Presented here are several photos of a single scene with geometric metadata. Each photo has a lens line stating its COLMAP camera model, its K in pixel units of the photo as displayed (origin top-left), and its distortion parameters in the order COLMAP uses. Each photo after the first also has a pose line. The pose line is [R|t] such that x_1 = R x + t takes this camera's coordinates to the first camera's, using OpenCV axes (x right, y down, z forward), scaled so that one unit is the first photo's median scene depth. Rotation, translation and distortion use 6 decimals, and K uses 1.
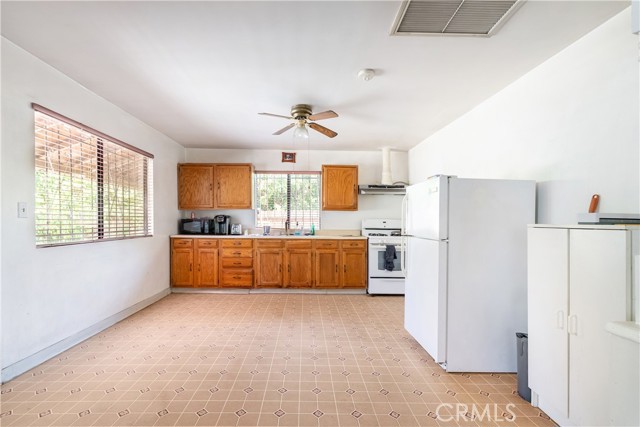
lens RADIAL K [[288.5, 0, 308.5], [0, 288.5, 219.8], [0, 0, 1]] dist [-0.000550, -0.000028]
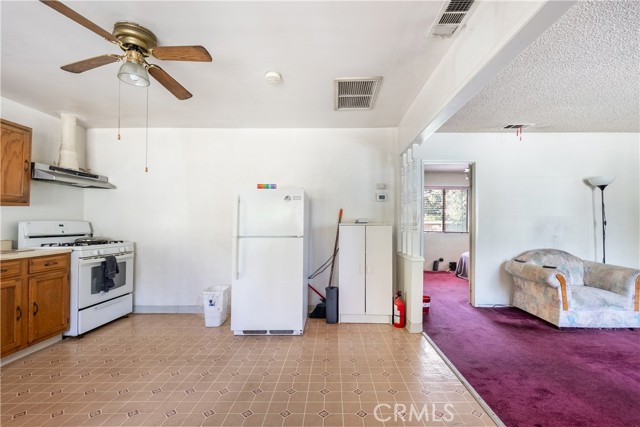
lens RADIAL K [[288.5, 0, 330.7], [0, 288.5, 220.4], [0, 0, 1]] dist [-0.000550, -0.000028]
pose [[0.016142, 0.000710, 0.999869, -0.426556], [0.001459, 0.999999, -0.000734, -0.001481], [-0.999869, 0.001470, 0.016141, 0.418791]]
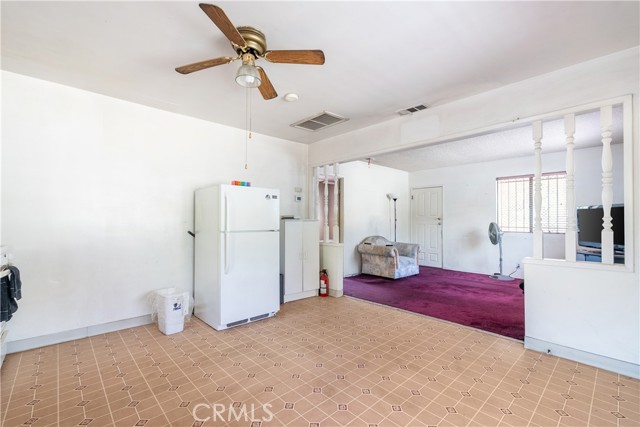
lens RADIAL K [[288.5, 0, 324.0], [0, 288.5, 216.7], [0, 0, 1]] dist [-0.000550, -0.000028]
pose [[-0.681560, -0.003235, 0.731755, -0.413116], [-0.010424, 0.999932, -0.005288, 0.001199], [-0.731688, -0.011232, -0.681547, 0.928660]]
